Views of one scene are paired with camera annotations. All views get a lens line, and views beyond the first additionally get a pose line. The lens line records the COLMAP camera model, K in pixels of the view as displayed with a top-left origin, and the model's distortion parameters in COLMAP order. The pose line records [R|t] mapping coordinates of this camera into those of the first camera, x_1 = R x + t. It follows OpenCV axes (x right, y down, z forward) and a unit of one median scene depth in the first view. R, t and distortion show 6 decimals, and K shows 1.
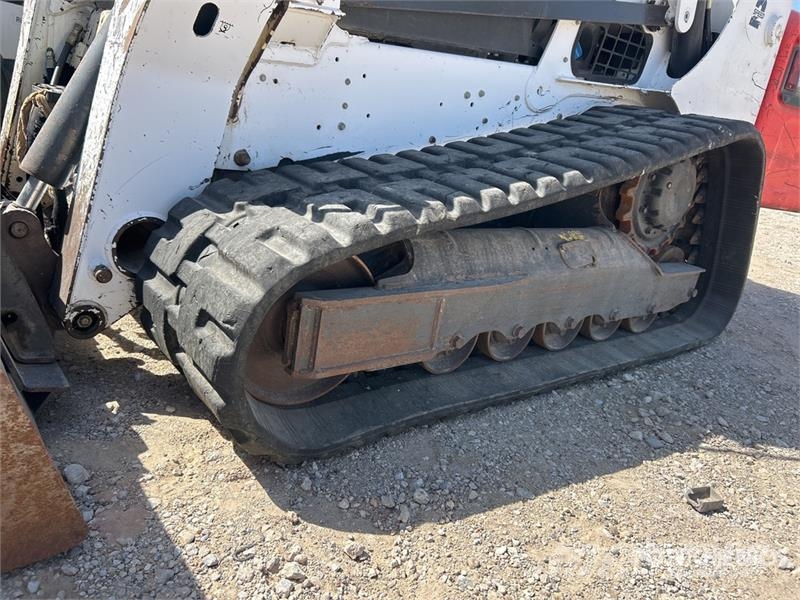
lens RADIAL K [[601.1, 0, 399.7], [0, 601.1, 290.2], [0, 0, 1]] dist [0.042807, -0.057929]
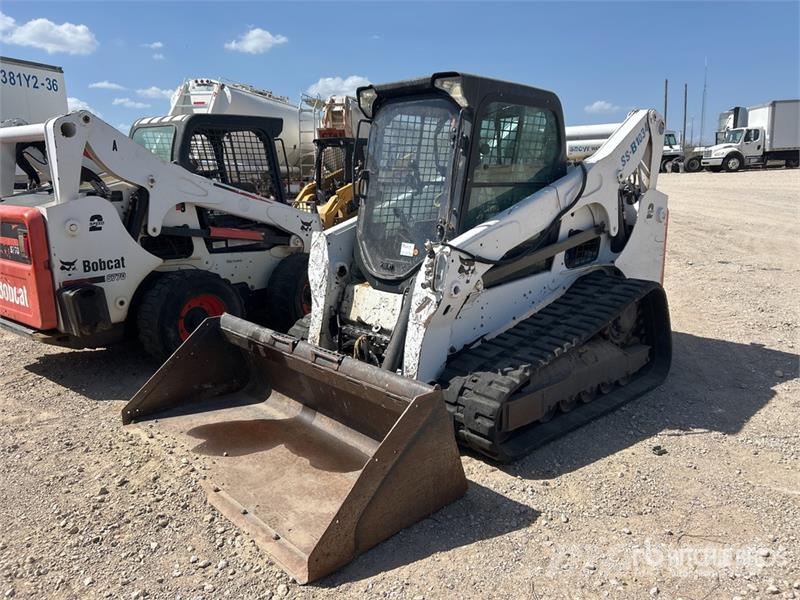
lens RADIAL K [[599.3, 0, 414.3], [0, 599.3, 299.3], [0, 0, 1]] dist [0.046937, -0.075784]
pose [[0.983511, -0.175622, 0.043163, -0.440136], [0.178996, 0.979377, -0.093706, -0.197649], [-0.025816, 0.099887, 0.994664, -1.342642]]
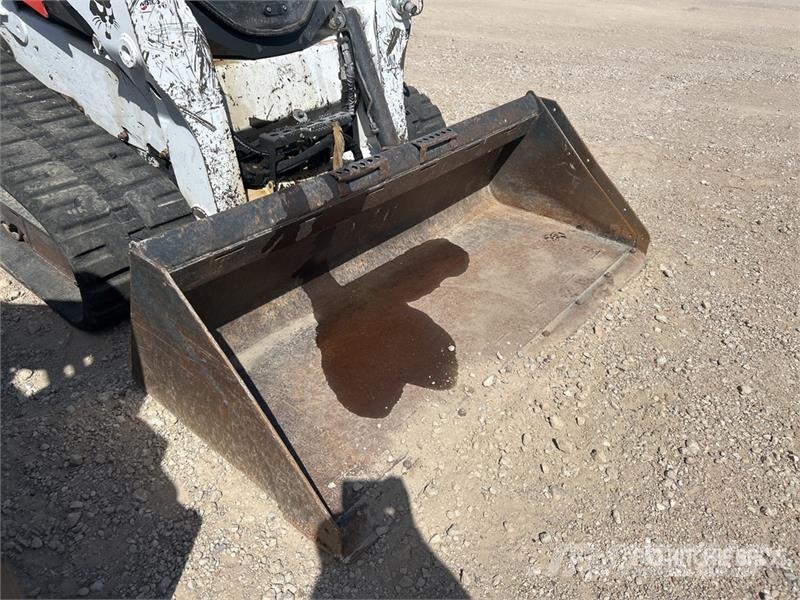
lens RADIAL K [[601.1, 0, 399.7], [0, 601.1, 290.2], [0, 0, 1]] dist [0.042807, -0.057929]
pose [[-0.187111, -0.678054, 0.710797, -1.956220], [0.227175, 0.674094, 0.702843, -1.063300], [-0.955710, 0.292985, 0.027906, 0.870371]]
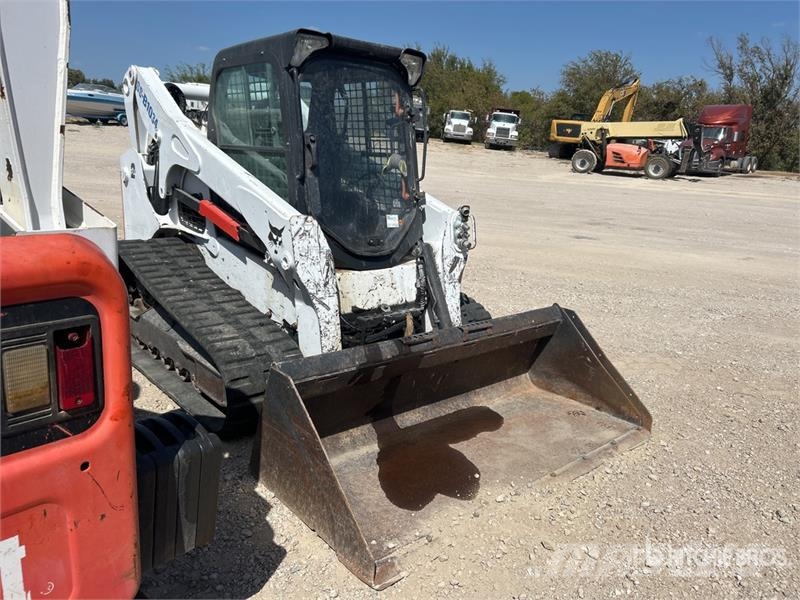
lens RADIAL K [[601.9, 0, 409.2], [0, 601.9, 277.4], [0, 0, 1]] dist [0.094287, -0.176395]
pose [[-0.035784, -0.363137, 0.931048, -2.575840], [0.242845, 0.900560, 0.360579, -1.233387], [-0.969405, 0.239004, 0.055961, 0.786435]]
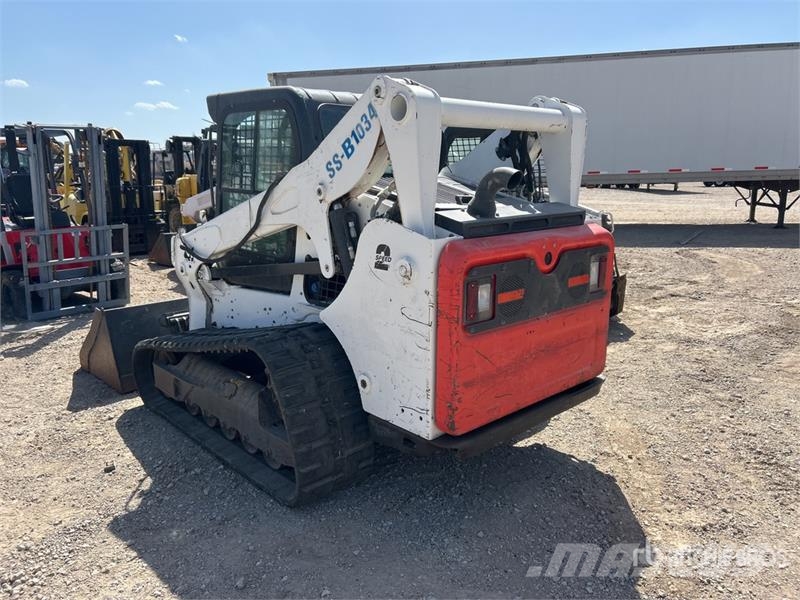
lens RADIAL K [[601.1, 0, 399.7], [0, 601.1, 290.2], [0, 0, 1]] dist [0.042807, -0.057929]
pose [[0.078858, 0.046767, -0.995788, 2.546330], [-0.289171, 0.957024, 0.022046, -0.643383], [0.954024, 0.286214, 0.088992, 1.402487]]
